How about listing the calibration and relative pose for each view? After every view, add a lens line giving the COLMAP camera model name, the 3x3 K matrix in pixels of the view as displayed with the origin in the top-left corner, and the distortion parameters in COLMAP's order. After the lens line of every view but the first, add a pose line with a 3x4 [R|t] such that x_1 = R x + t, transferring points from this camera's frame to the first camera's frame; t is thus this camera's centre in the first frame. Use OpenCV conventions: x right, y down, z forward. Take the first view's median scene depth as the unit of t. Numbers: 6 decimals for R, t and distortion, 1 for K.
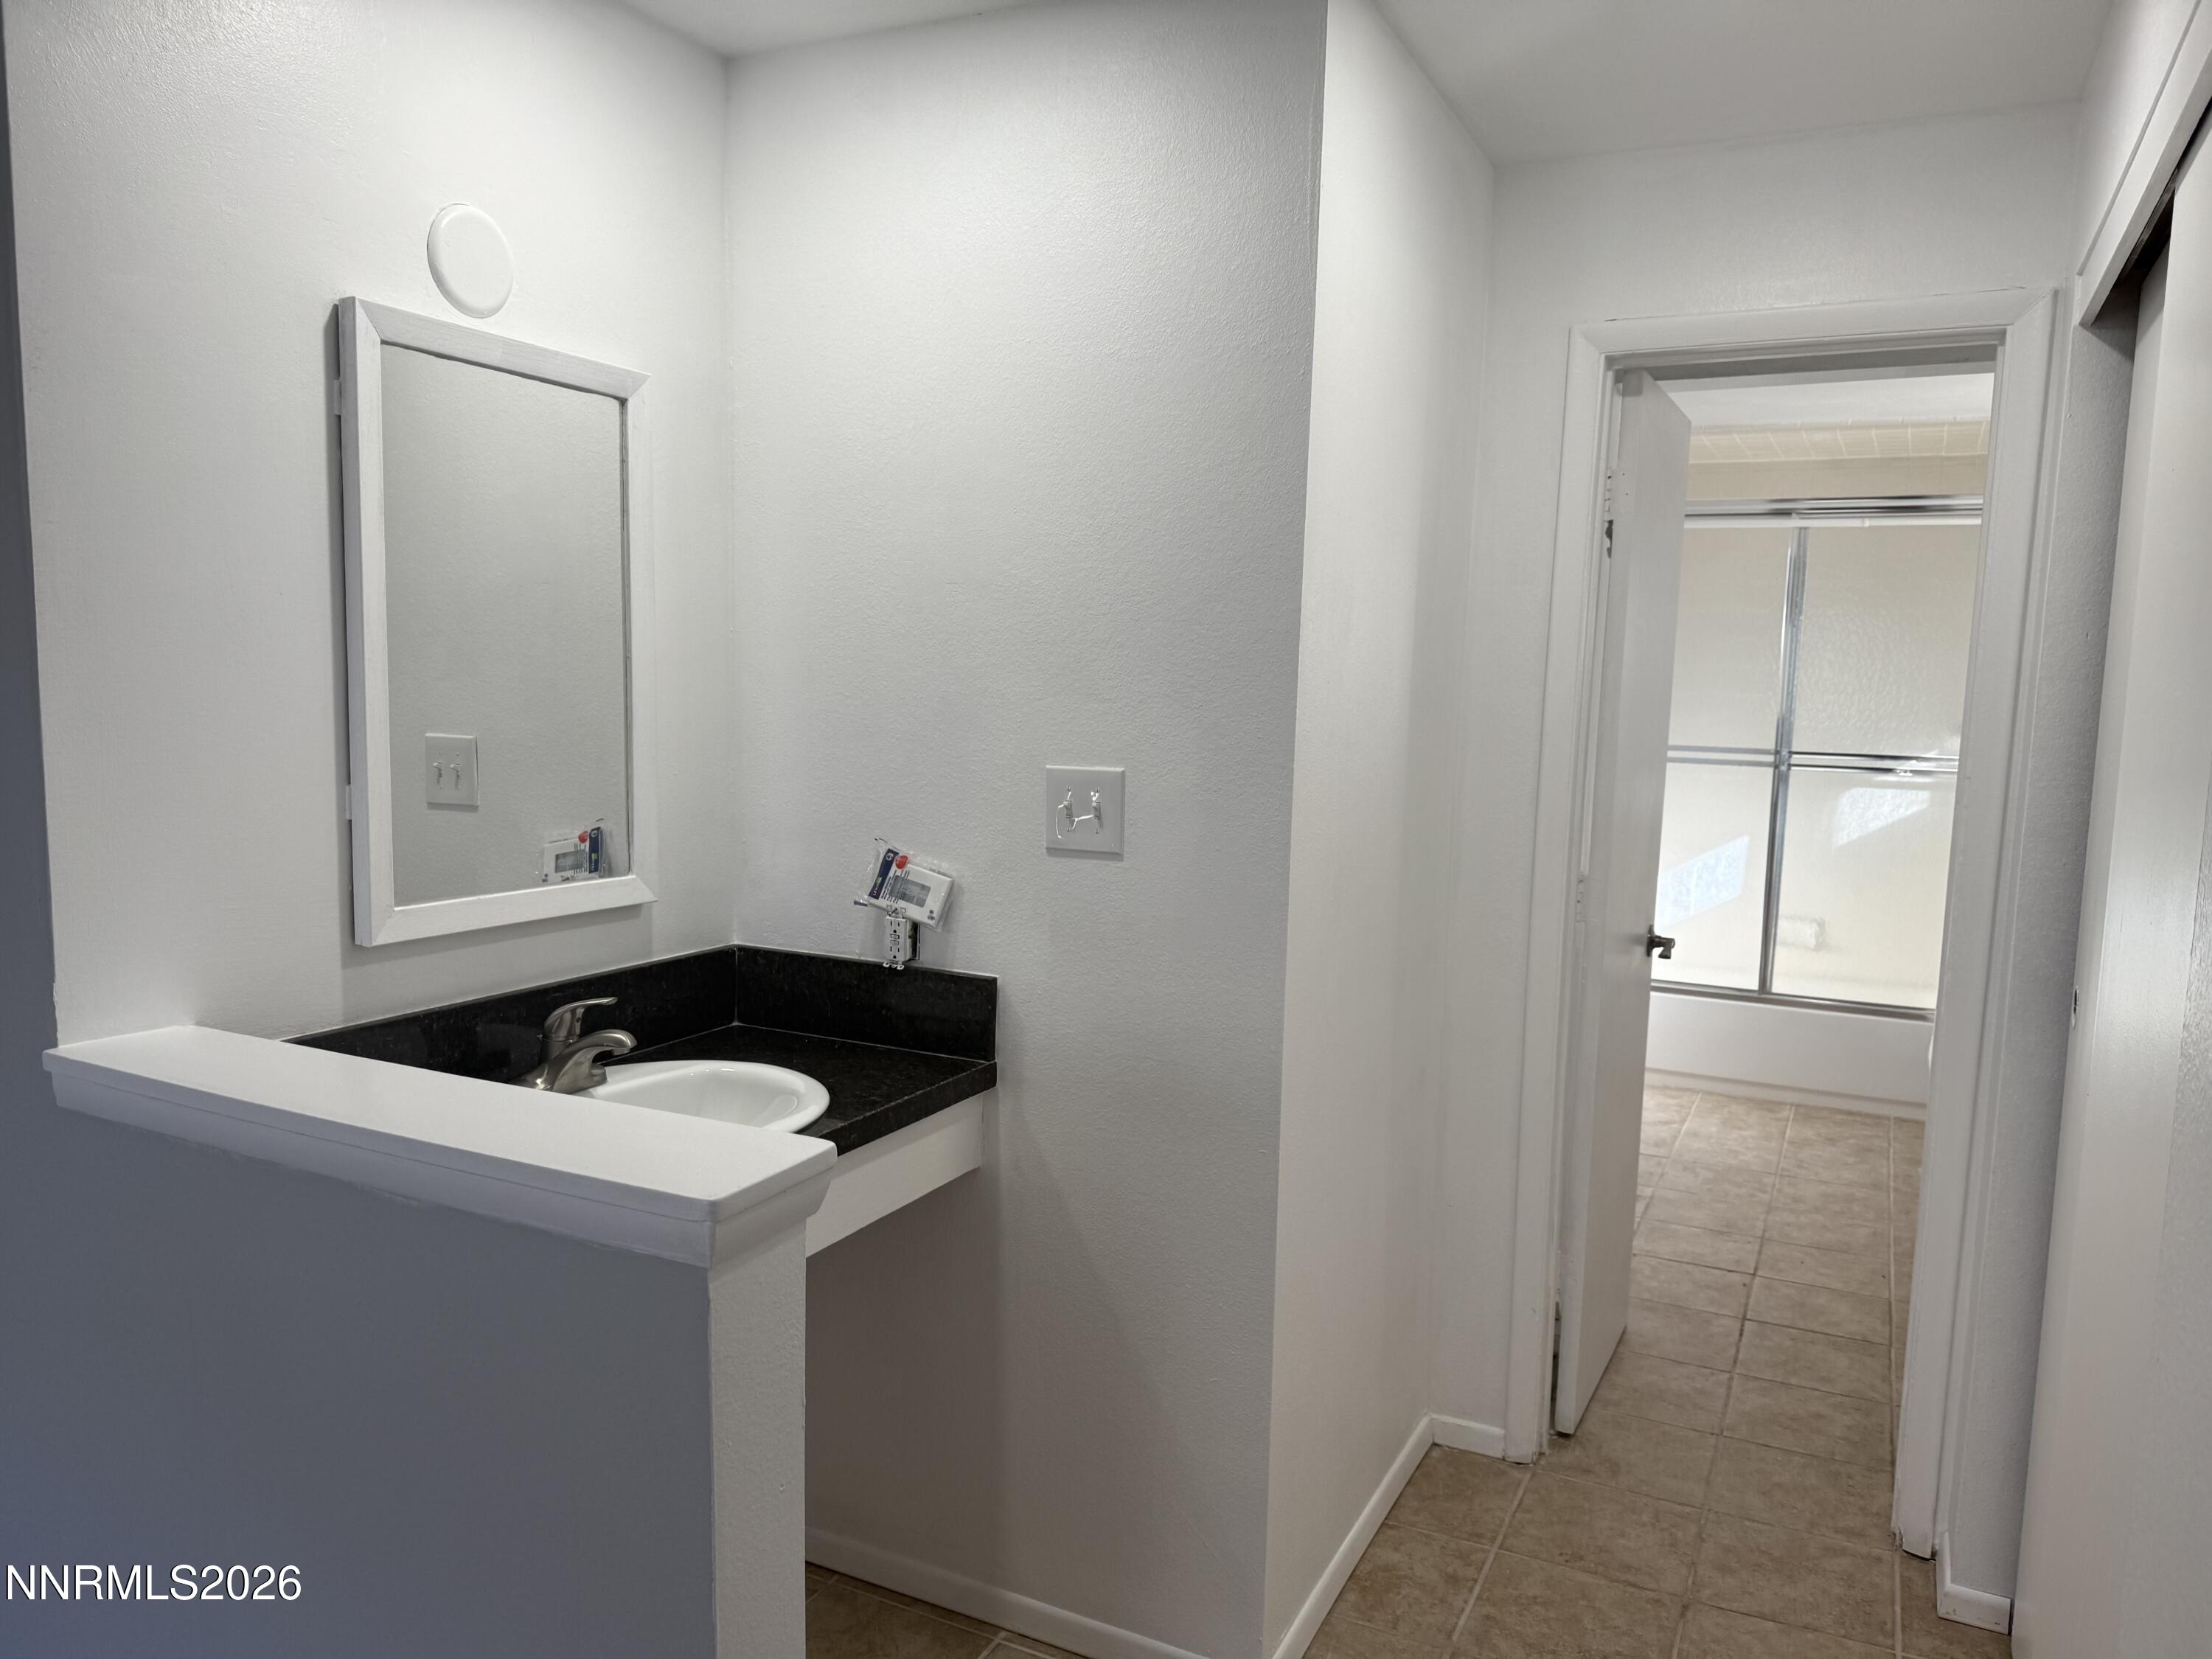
lens RADIAL K [[1540.2, 0, 1119.7], [0, 1540.2, 821.1], [0, 0, 1]] dist [0.002483, -0.002968]
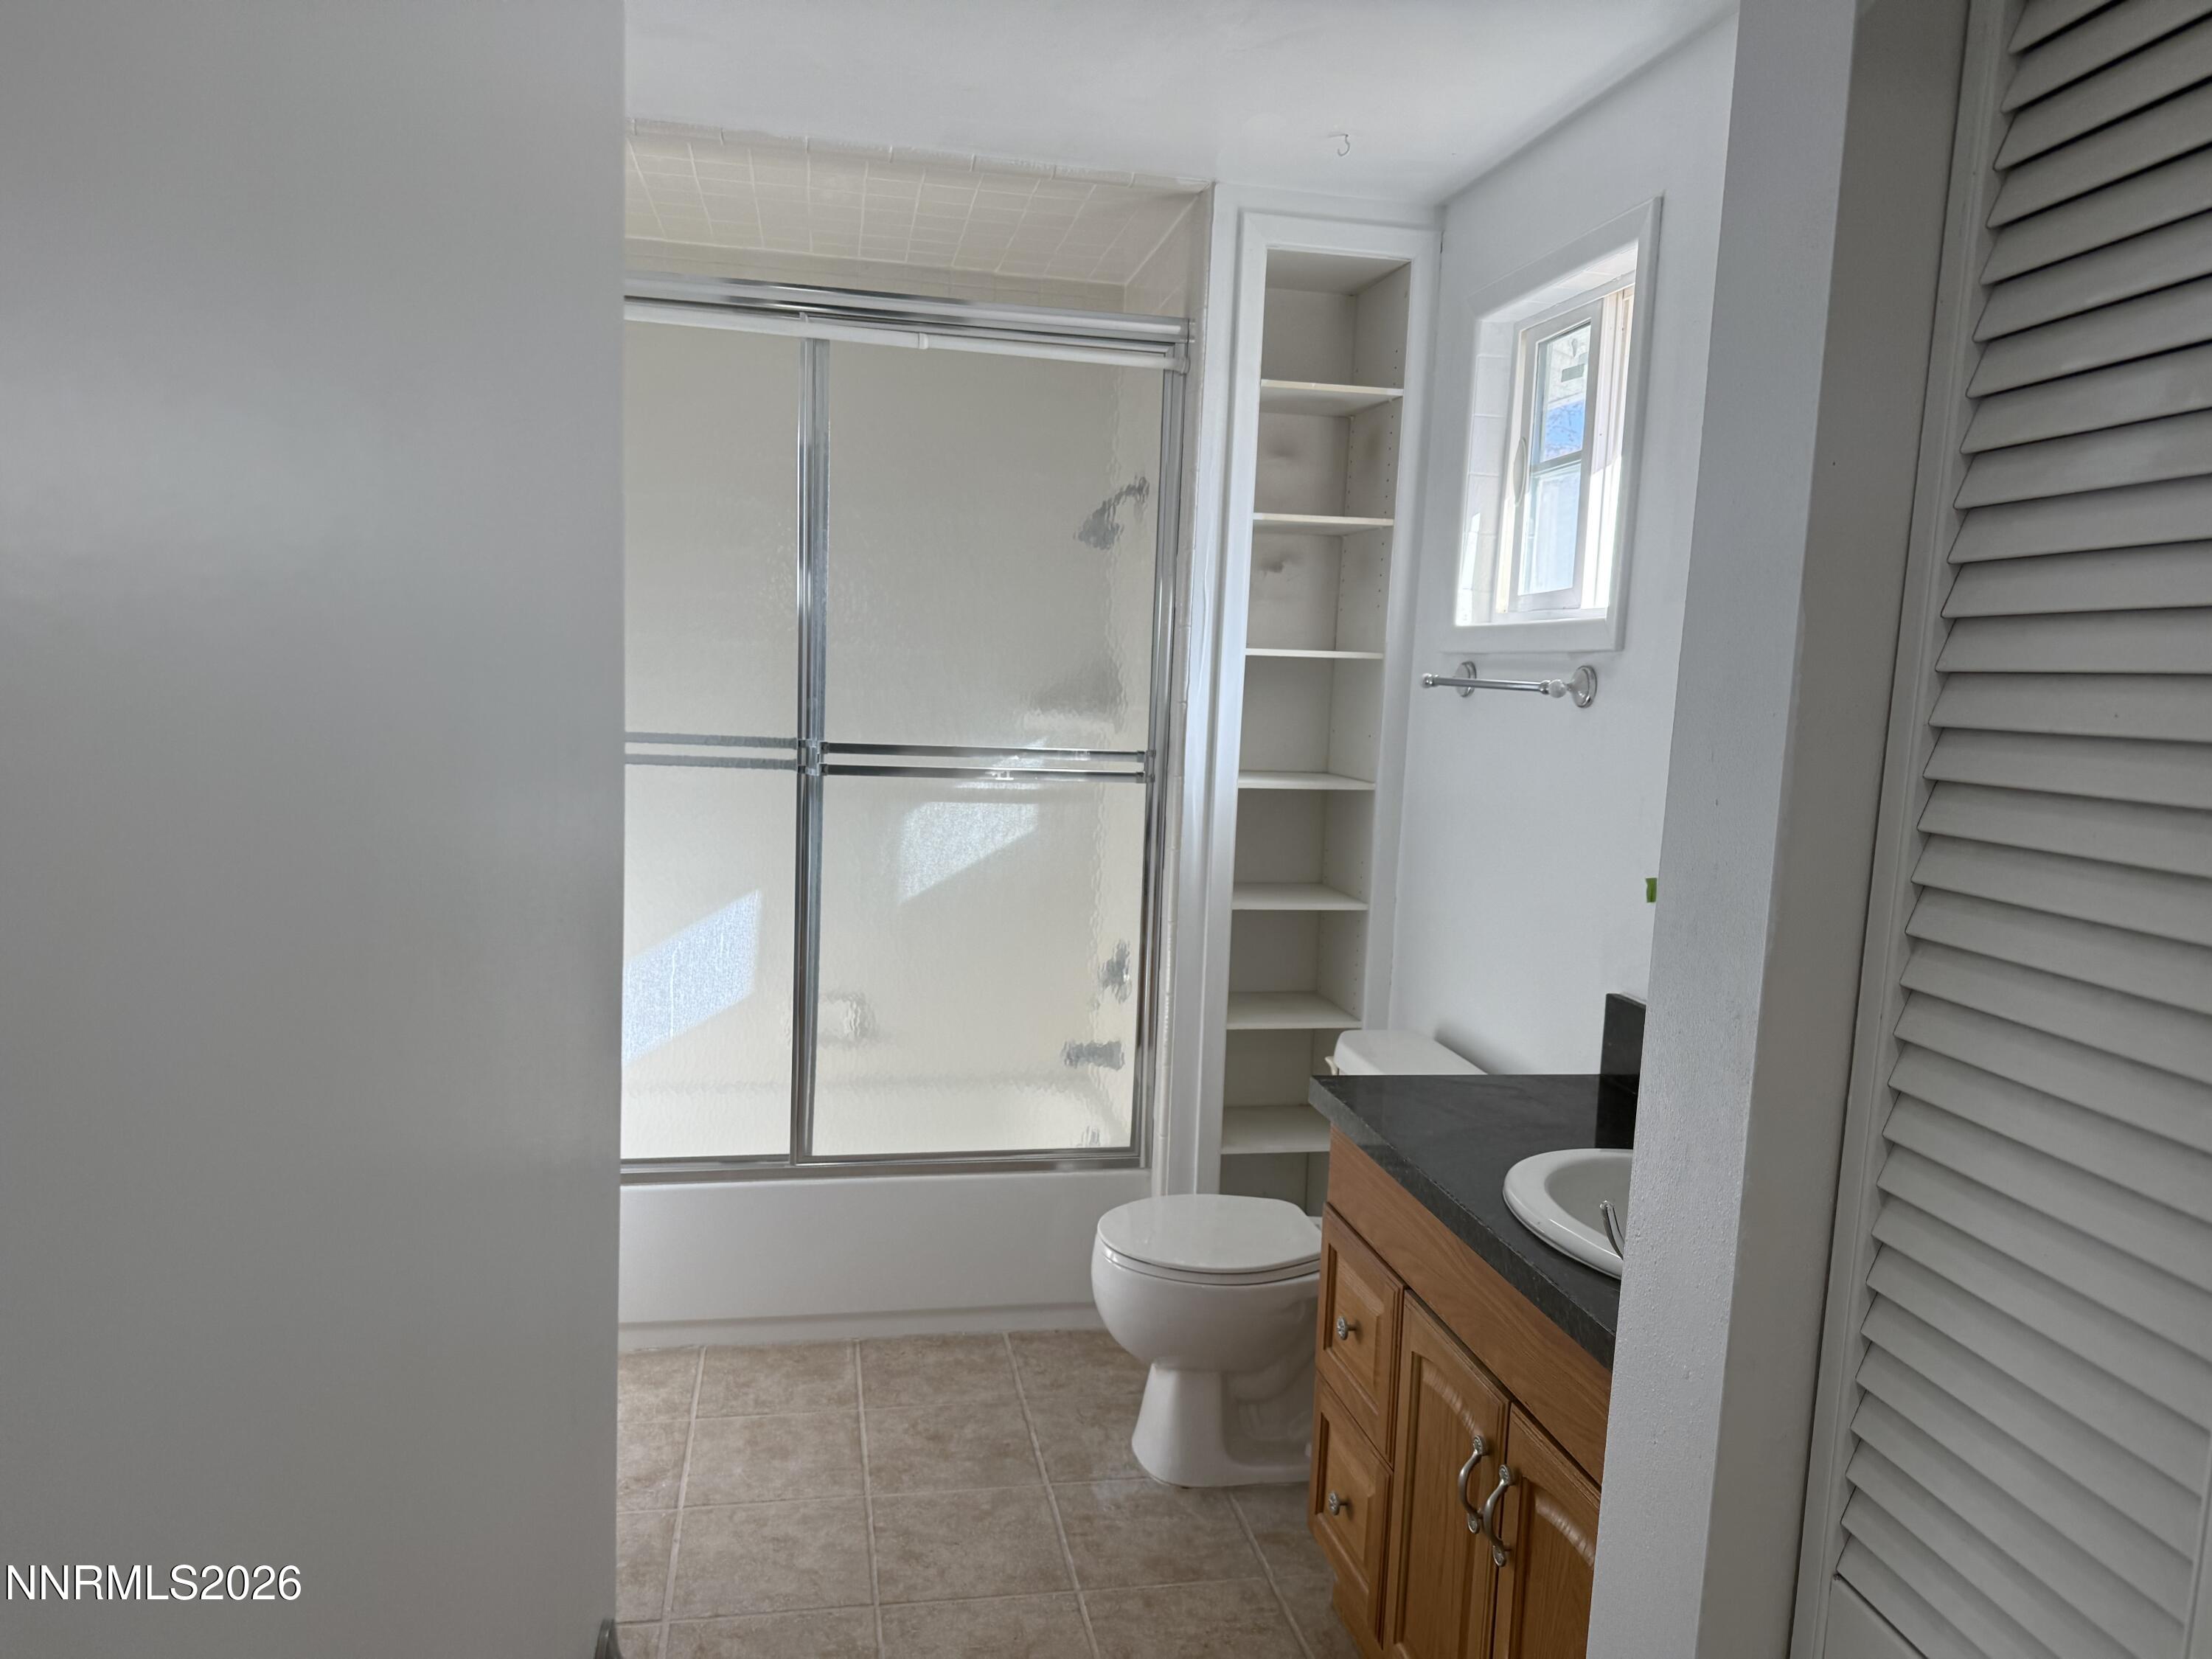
lens RADIAL K [[1540.2, 0, 1113.4], [0, 1540.2, 818.4], [0, 0, 1]] dist [0.002483, -0.002968]
pose [[0.792289, -0.052586, 0.607876, 0.171513], [0.038757, 0.998605, 0.035871, -0.034177], [-0.608914, -0.004861, 0.793221, 0.484298]]
